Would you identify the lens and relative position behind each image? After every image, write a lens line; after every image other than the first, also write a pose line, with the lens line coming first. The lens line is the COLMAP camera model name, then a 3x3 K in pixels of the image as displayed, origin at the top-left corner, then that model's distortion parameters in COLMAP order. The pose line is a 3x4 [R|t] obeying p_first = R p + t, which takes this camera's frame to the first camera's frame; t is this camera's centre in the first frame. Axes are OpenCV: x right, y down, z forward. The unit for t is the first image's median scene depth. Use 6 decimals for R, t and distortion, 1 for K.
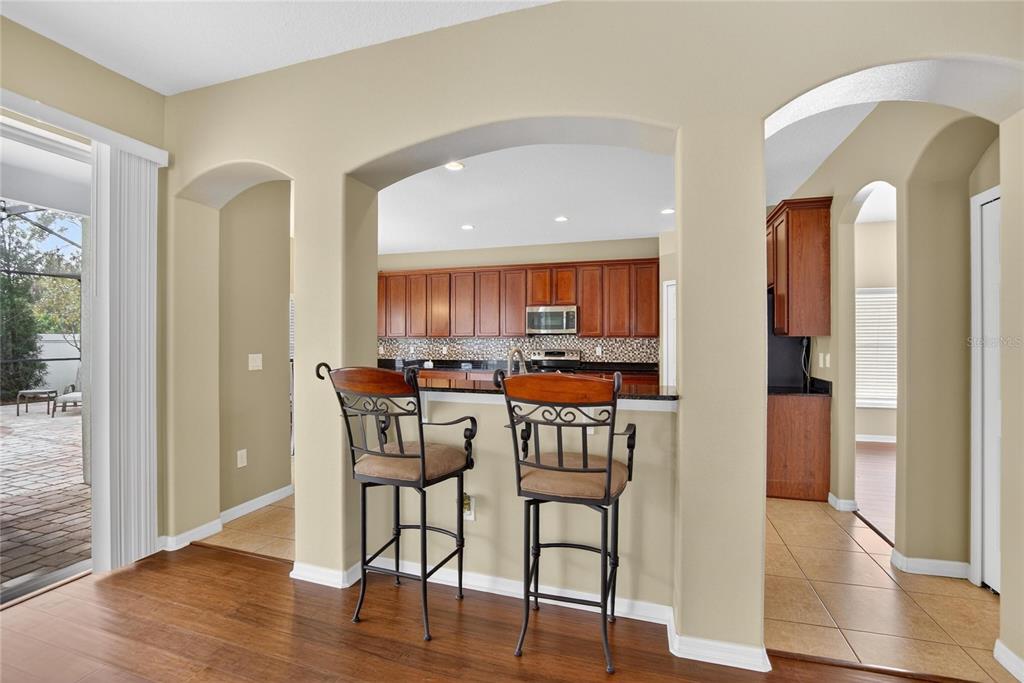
lens RADIAL K [[462.1, 0, 512.0], [0, 462.1, 341.5], [0, 0, 1]] dist [-0.021472, -0.000118]
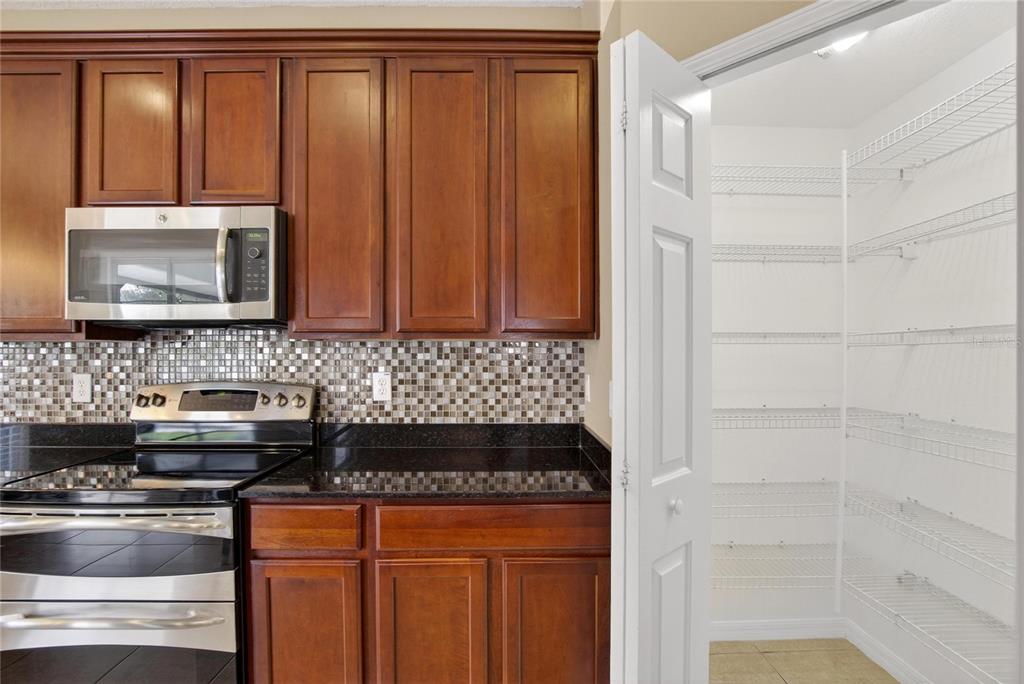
lens RADIAL K [[462.1, 0, 512.0], [0, 462.1, 342.0], [0, 0, 1]] dist [-0.021472, -0.000118]
pose [[0.951175, -0.000419, 0.308652, 0.183003], [0.004034, 0.999931, -0.011076, -0.003108], [-0.308626, 0.011781, 0.951111, 0.728744]]
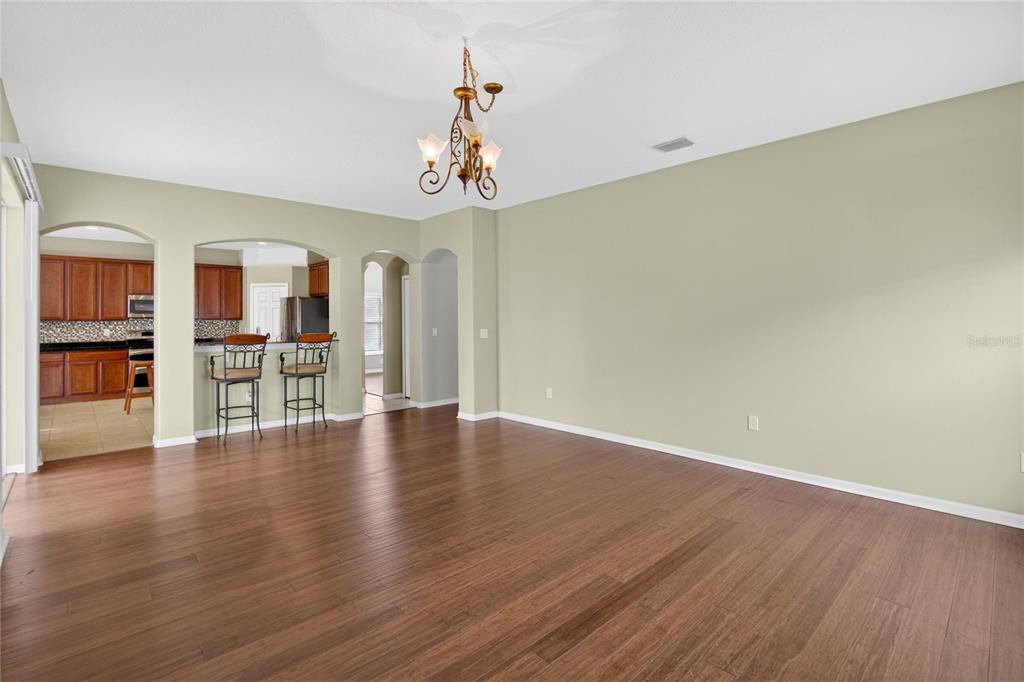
lens RADIAL K [[472.1, 0, 494.8], [0, 472.1, 312.5], [0, 0, 1]] dist [-0.028443, -0.000204]
pose [[0.519303, 0.005838, 0.854570, -0.515925], [0.010624, 0.999855, -0.013286, -0.003804], [-0.854524, 0.015978, 0.519166, -0.445902]]
